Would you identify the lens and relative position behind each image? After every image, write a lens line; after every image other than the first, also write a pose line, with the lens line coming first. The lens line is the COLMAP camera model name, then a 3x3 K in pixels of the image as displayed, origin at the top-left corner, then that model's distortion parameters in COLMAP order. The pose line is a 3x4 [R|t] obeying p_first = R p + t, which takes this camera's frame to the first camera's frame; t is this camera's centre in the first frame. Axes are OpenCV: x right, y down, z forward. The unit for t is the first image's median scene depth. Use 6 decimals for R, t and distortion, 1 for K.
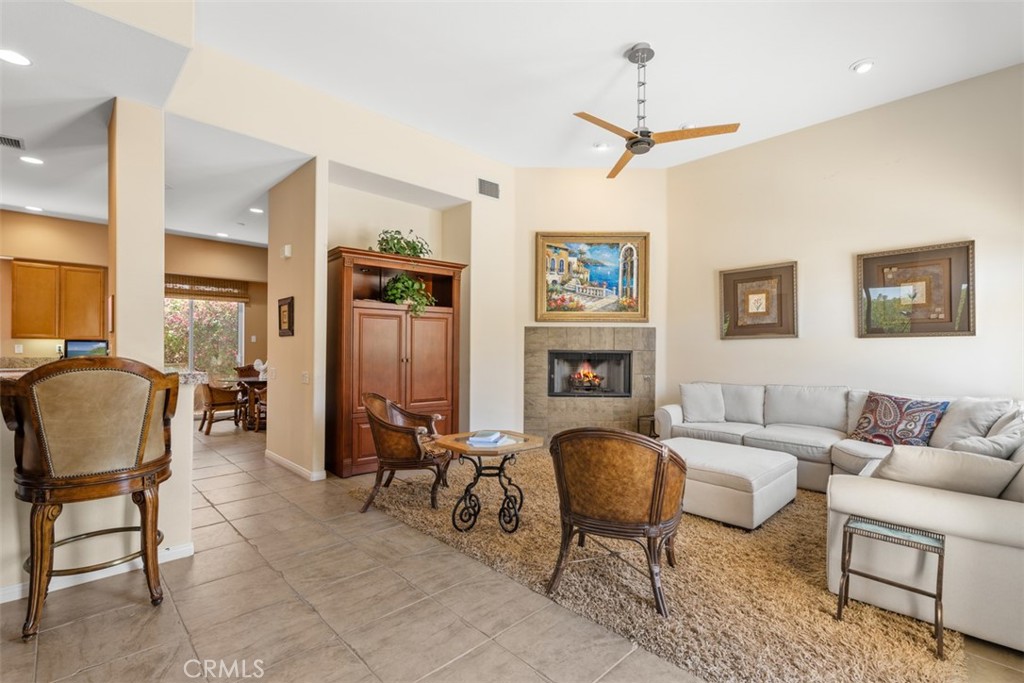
lens RADIAL K [[467.3, 0, 512.0], [0, 467.3, 341.5], [0, 0, 1]] dist [-0.001026, -0.000058]
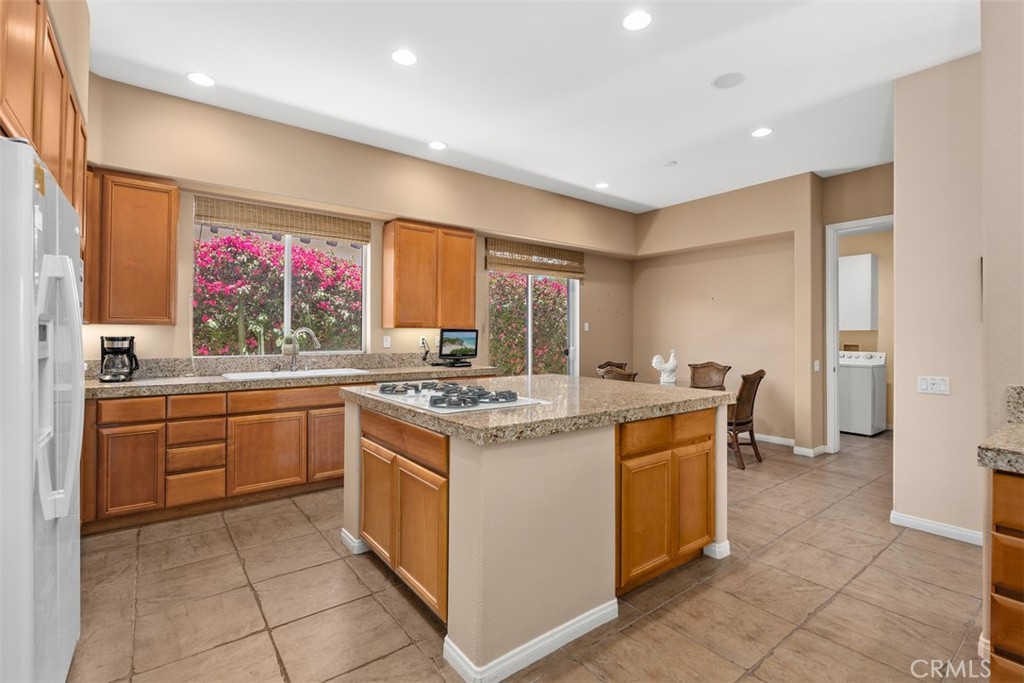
lens RADIAL K [[467.3, 0, 512.0], [0, 467.3, 341.5], [0, 0, 1]] dist [-0.001026, -0.000058]
pose [[0.993414, -0.004522, -0.114492, -0.741078], [0.007982, 0.999525, 0.029782, -0.005028], [0.114303, -0.030500, 0.992978, 0.267123]]
